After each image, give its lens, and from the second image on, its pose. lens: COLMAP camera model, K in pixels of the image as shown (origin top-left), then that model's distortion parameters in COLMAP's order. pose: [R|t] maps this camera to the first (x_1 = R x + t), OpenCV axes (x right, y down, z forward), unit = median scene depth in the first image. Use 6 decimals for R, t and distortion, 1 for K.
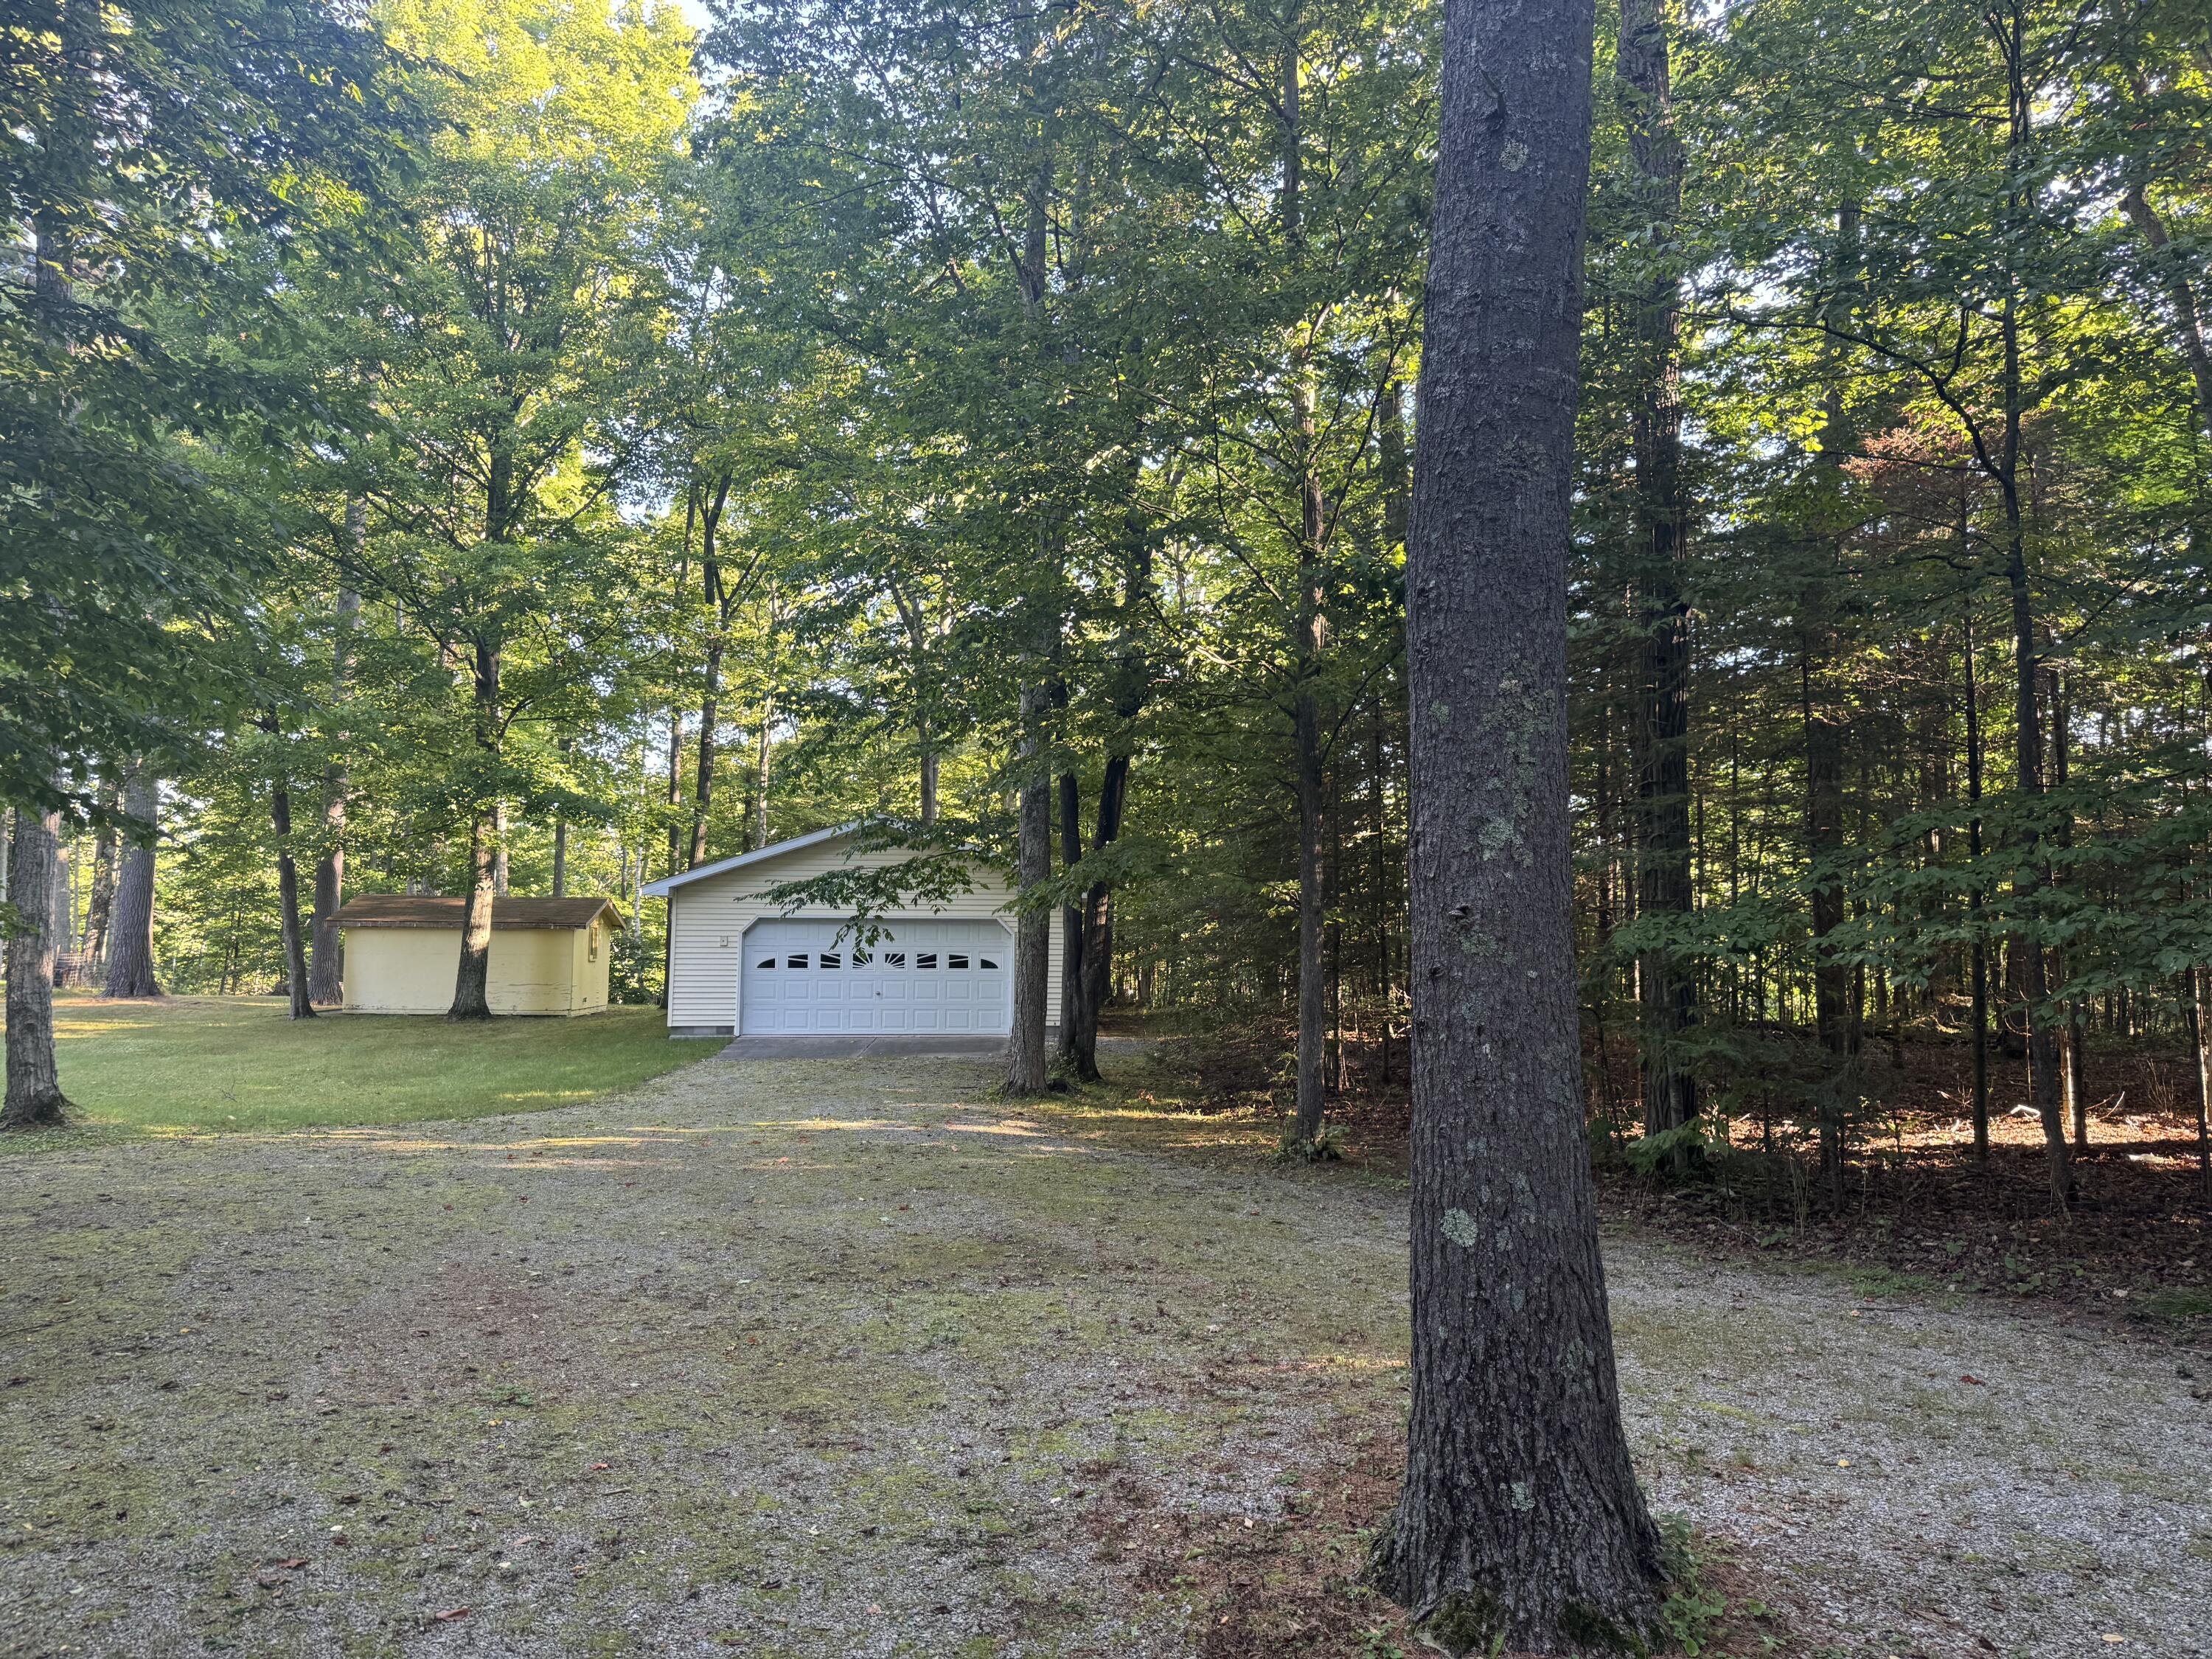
lens RADIAL K [[1552.1, 0, 1113.1], [0, 1552.1, 828.2], [0, 0, 1]] dist [0.037442, -0.002655]
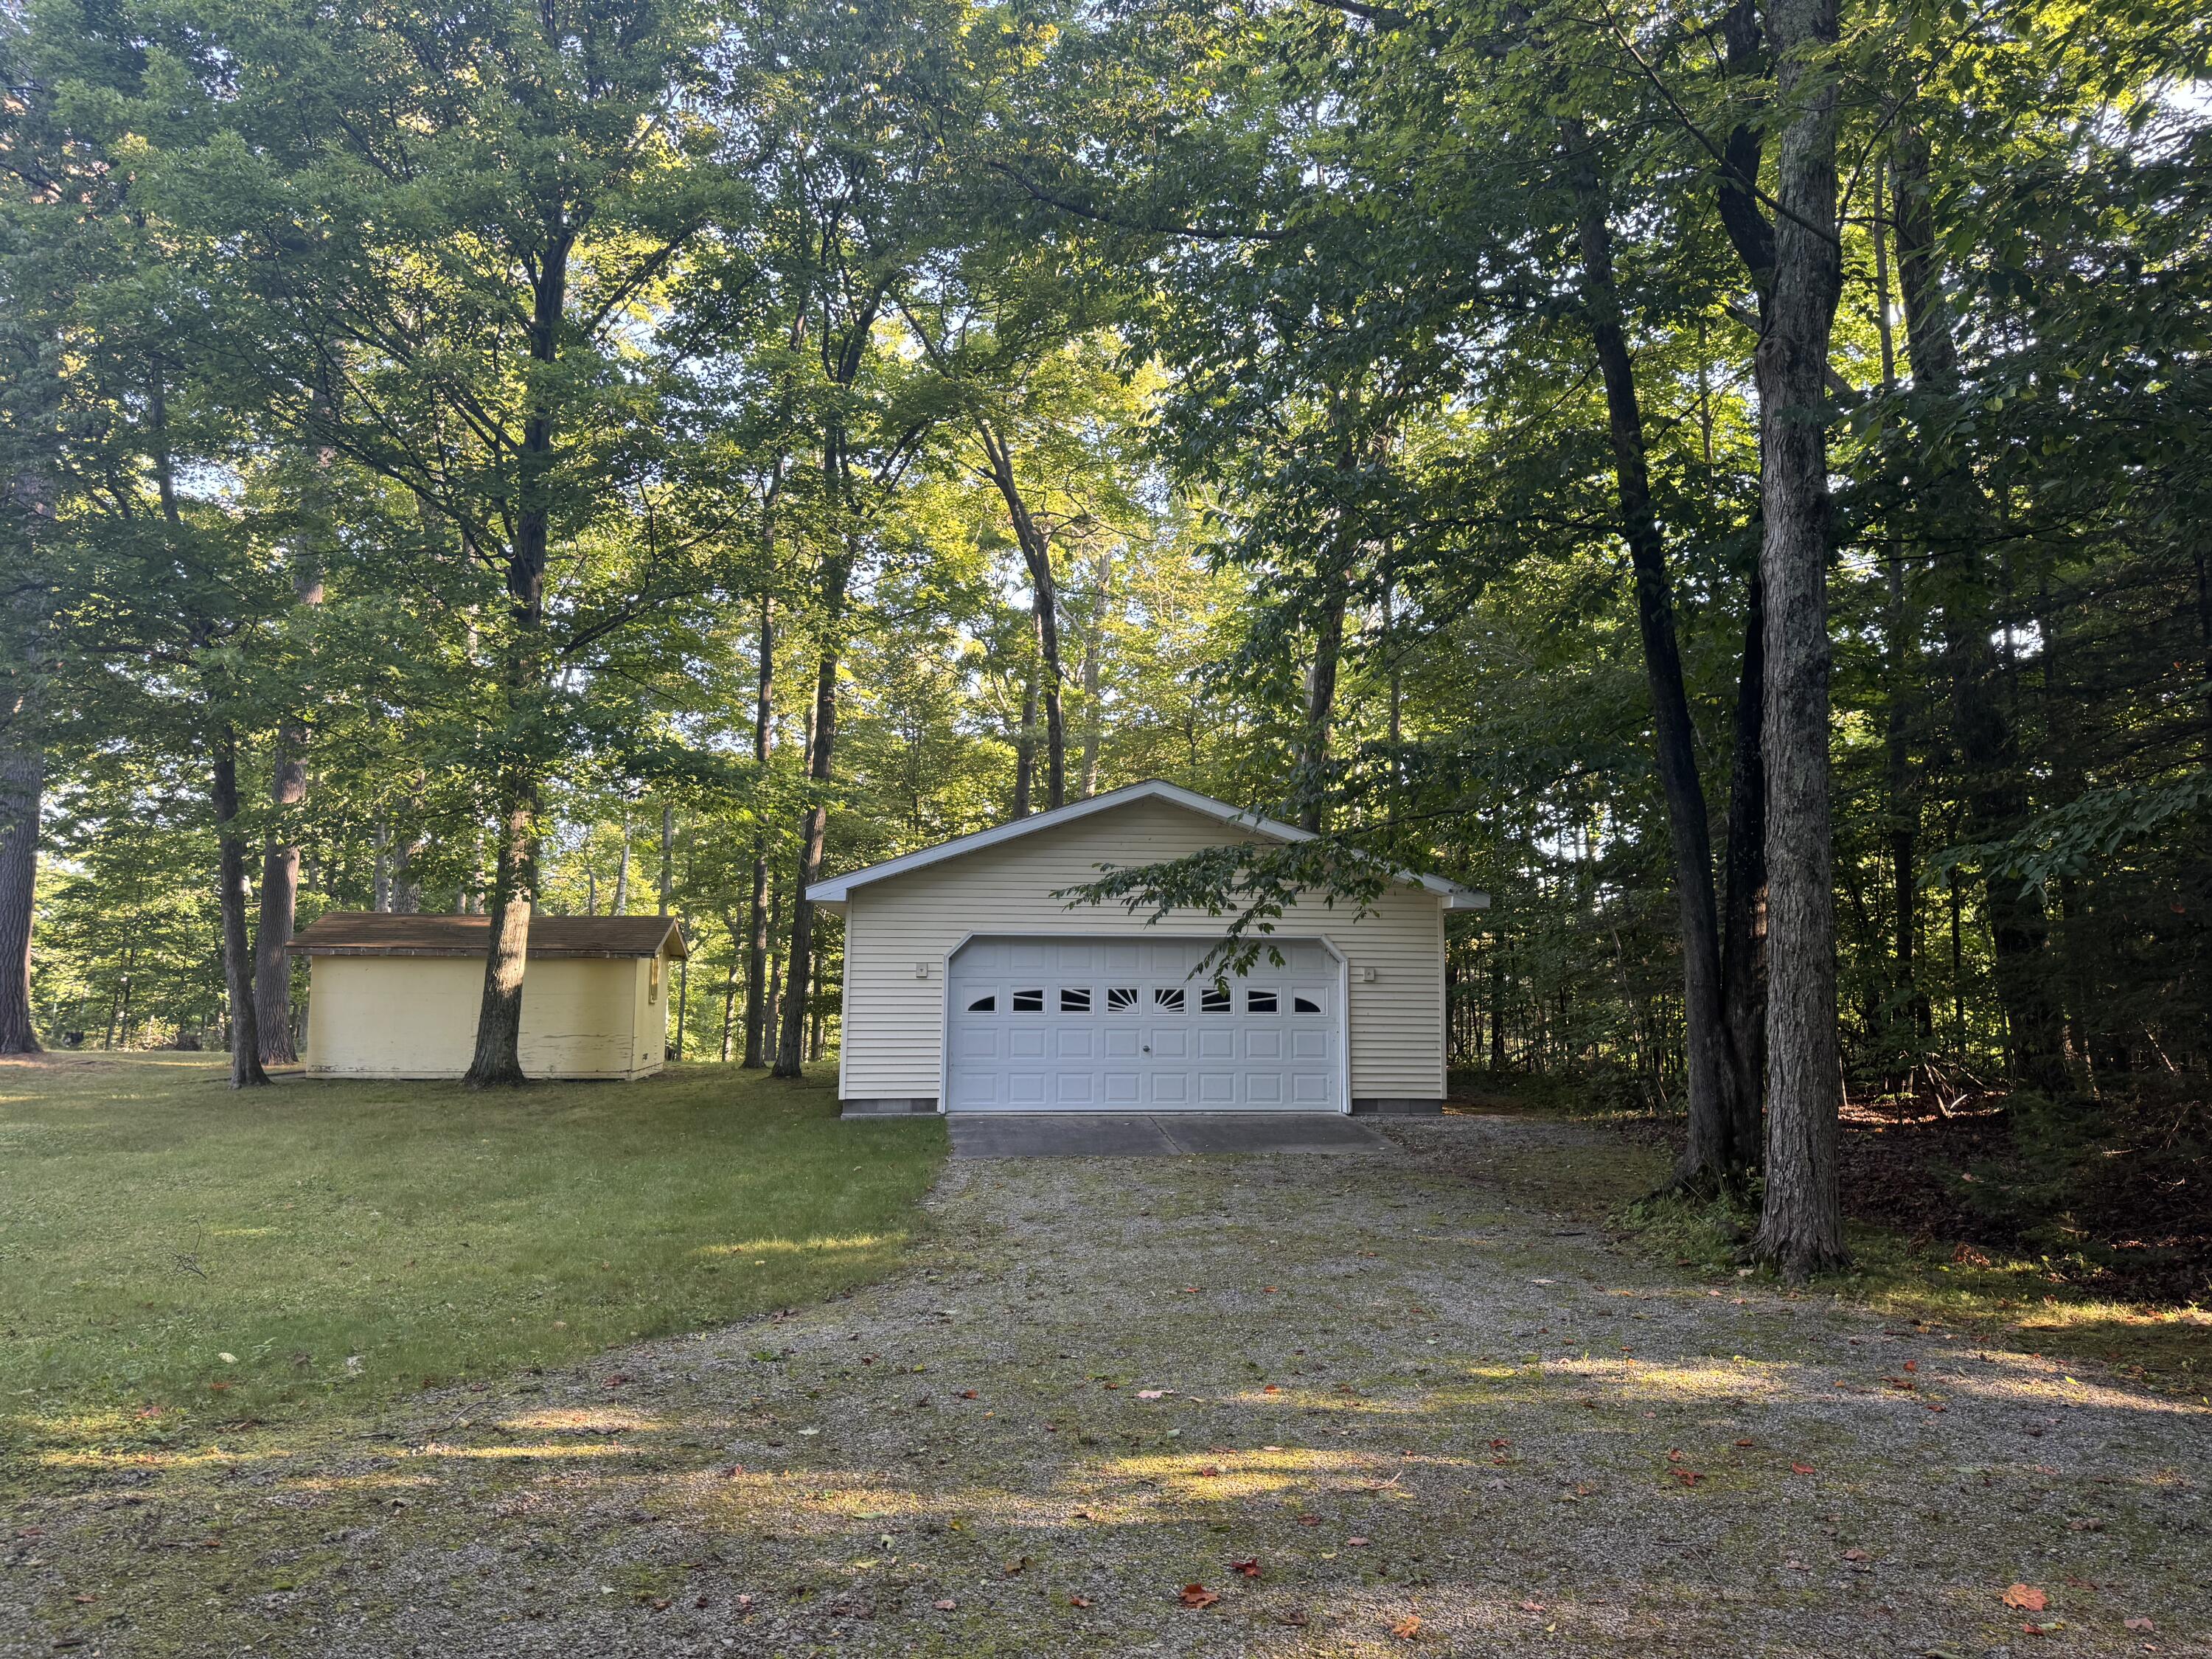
lens RADIAL K [[1552.1, 0, 1098.9], [0, 1552.1, 831.1], [0, 0, 1]] dist [0.037442, -0.002655]
pose [[0.998748, 0.001305, 0.050002, -0.170698], [-0.000069, 0.999695, -0.024698, 0.023756], [-0.050019, 0.024664, 0.998444, 0.269821]]
